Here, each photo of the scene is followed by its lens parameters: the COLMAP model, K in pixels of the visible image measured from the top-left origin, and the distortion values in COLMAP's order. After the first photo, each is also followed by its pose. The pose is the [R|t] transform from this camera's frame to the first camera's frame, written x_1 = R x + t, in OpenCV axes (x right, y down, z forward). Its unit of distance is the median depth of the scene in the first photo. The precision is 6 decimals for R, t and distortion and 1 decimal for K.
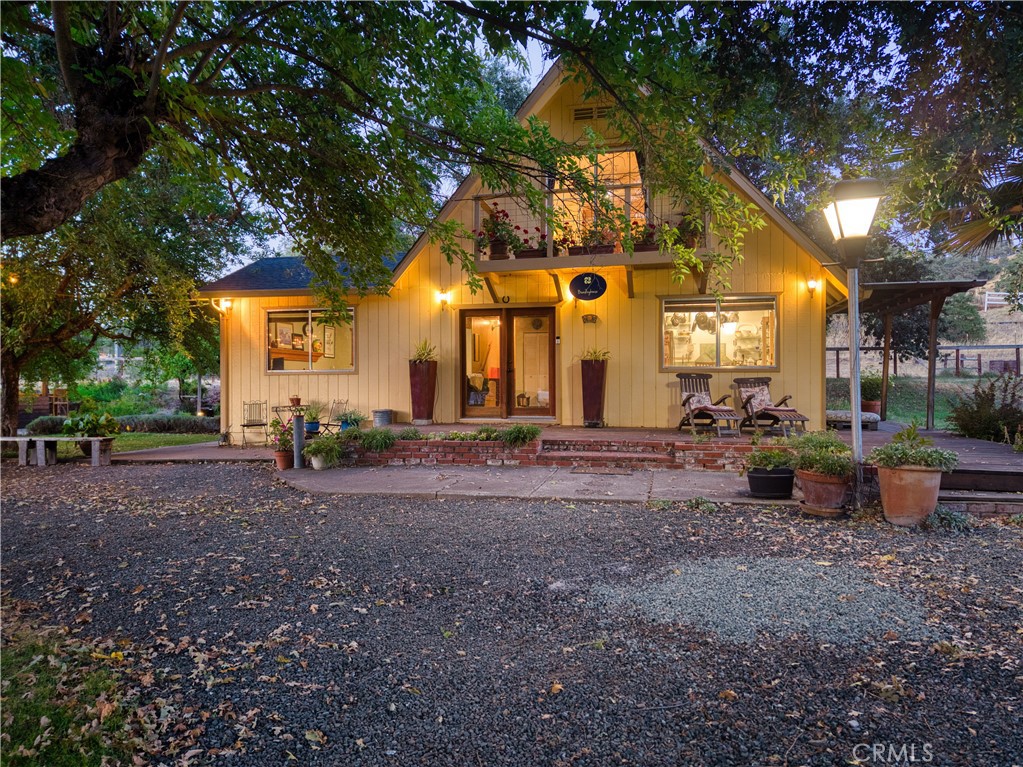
lens RADIAL K [[716.2, 0, 511.1], [0, 716.2, 384.3], [0, 0, 1]] dist [0.011991, 0.002991]
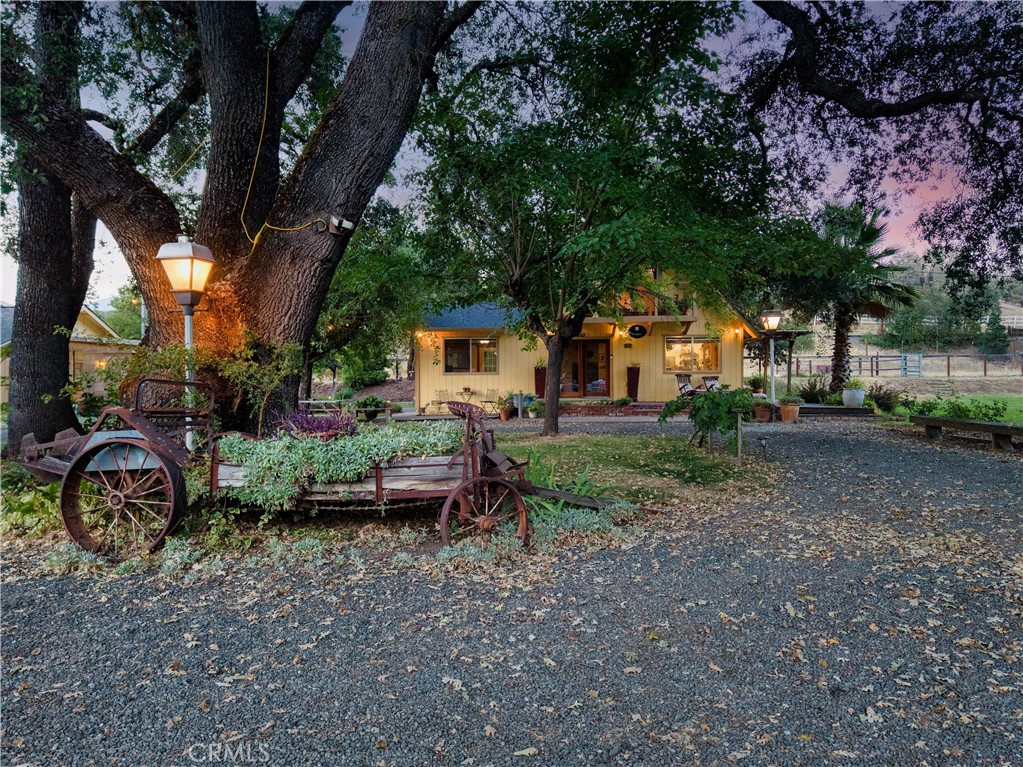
lens RADIAL K [[716.2, 0, 511.8], [0, 716.2, 382.0], [0, 0, 1]] dist [0.011991, 0.002991]
pose [[0.983395, -0.000622, 0.181474, -0.592068], [0.001394, 0.999991, -0.004129, 0.014608], [-0.181470, 0.004313, 0.983387, -0.909908]]
